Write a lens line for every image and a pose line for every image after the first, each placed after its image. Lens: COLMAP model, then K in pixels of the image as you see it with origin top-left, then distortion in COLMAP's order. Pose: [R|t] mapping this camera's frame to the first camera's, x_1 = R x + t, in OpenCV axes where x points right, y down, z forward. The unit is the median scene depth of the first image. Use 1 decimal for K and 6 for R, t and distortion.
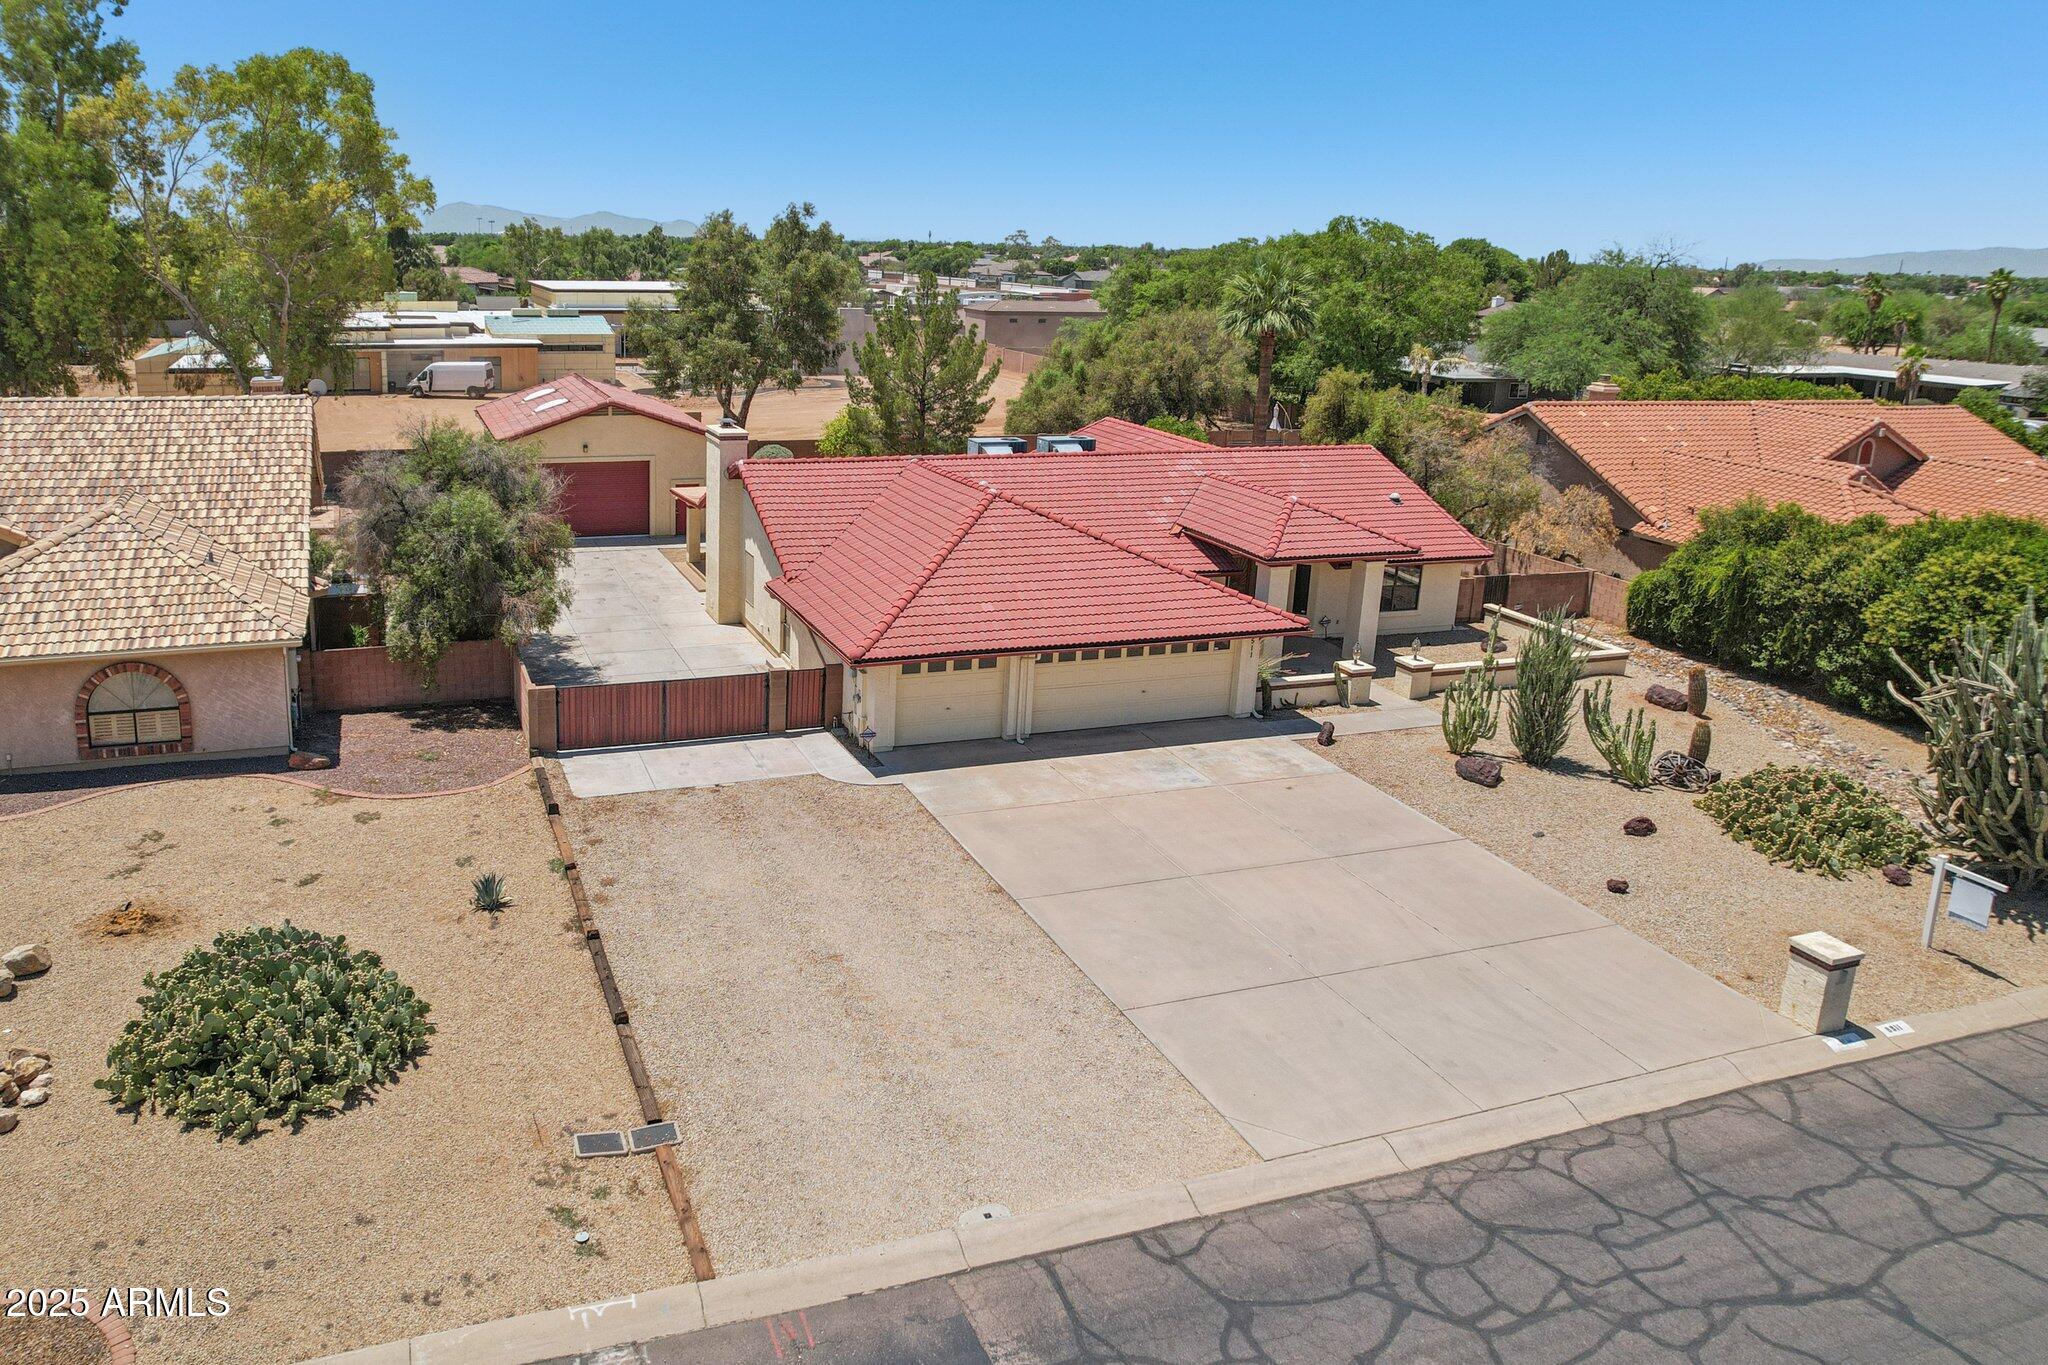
lens RADIAL K [[1390.8, 0, 819.0], [0, 1390.8, 590.8], [0, 0, 1]] dist [-0.058343, 0.028363]
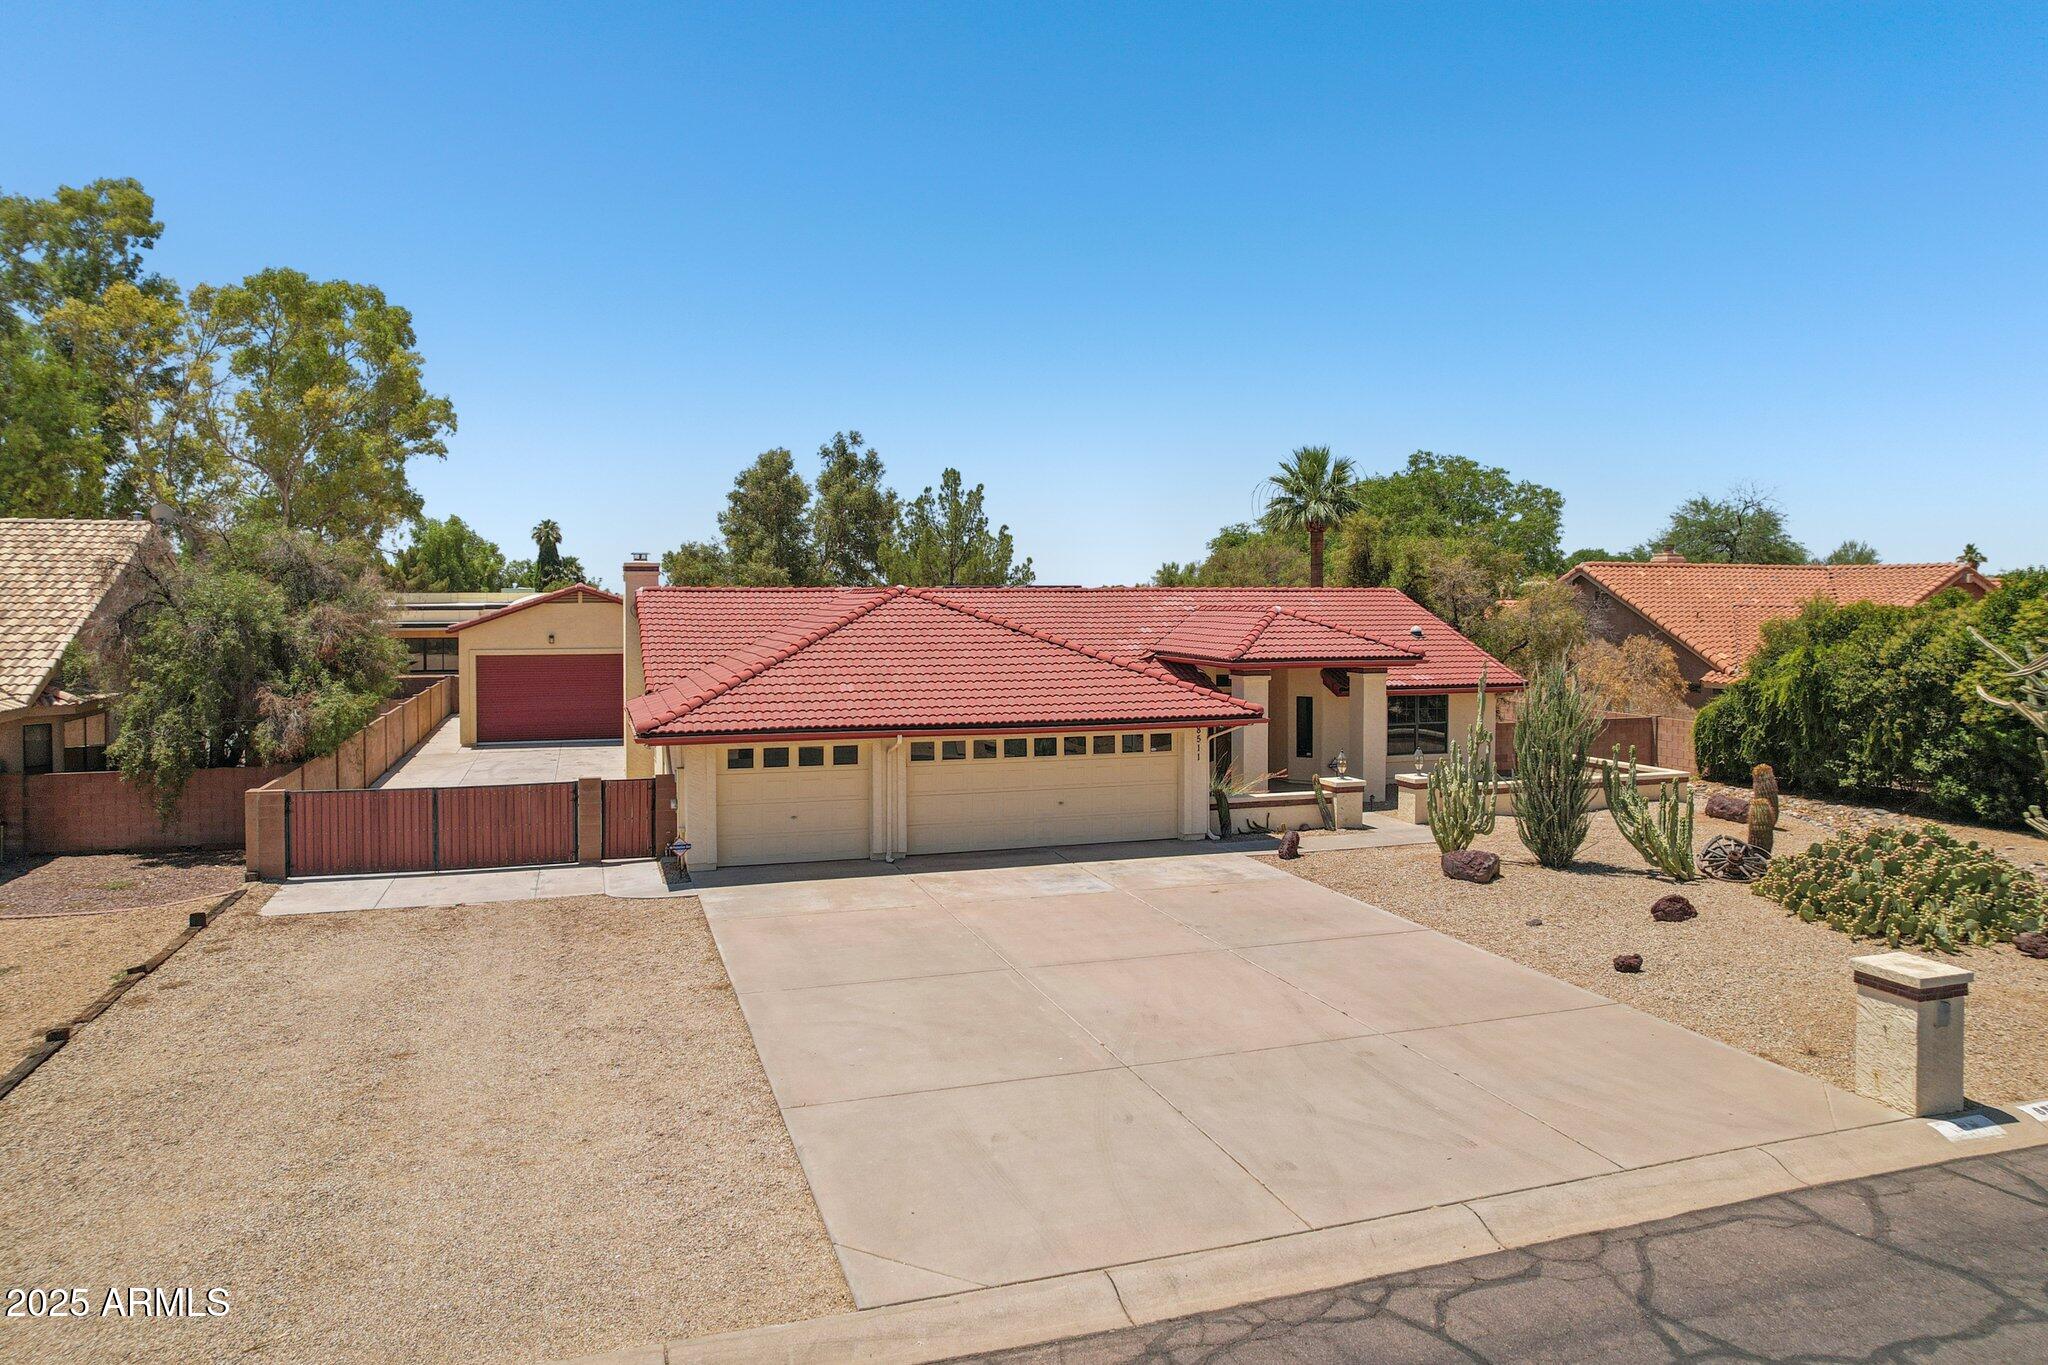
lens RADIAL K [[1325.1, 0, 1021.7], [0, 1325.1, 670.0], [0, 0, 1]] dist [-0.079054, 0.072153]
pose [[0.999689, -0.023131, 0.009336, 0.230481], [0.024506, 0.980562, -0.194673, 0.161424], [-0.004651, 0.194841, 0.980824, 0.270913]]
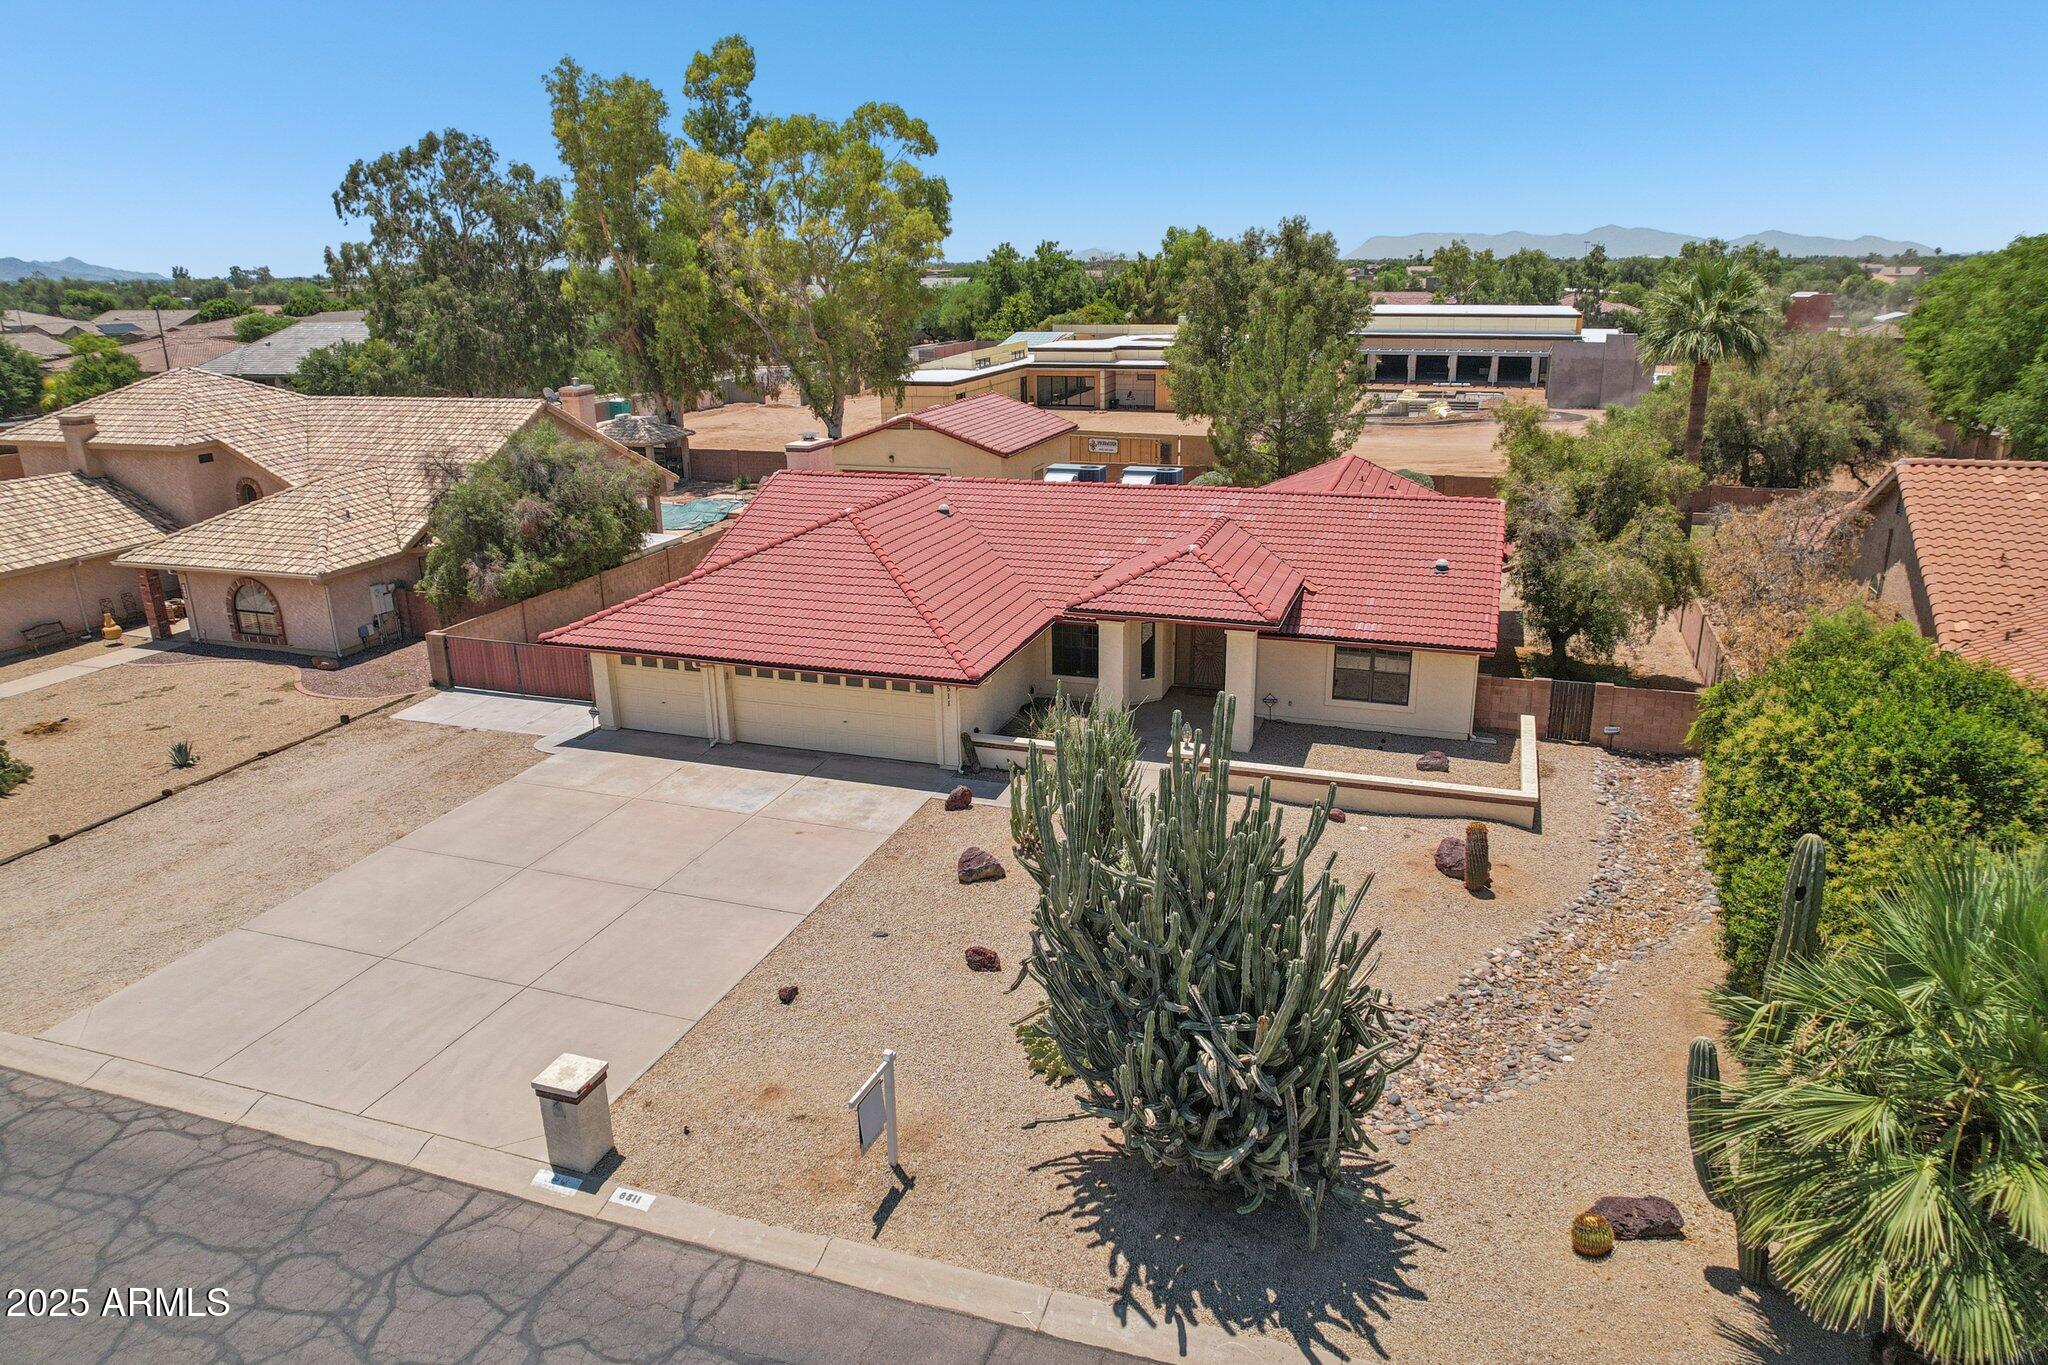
lens RADIAL K [[1310.6, 0, 1030.3], [0, 1310.6, 724.6], [0, 0, 1]] dist [-0.041908, 0.004018]
pose [[0.801276, 0.168282, -0.574141, 0.981417], [-0.115850, 0.985107, 0.127055, -0.066536], [0.586972, -0.035292, 0.808838, 0.354614]]
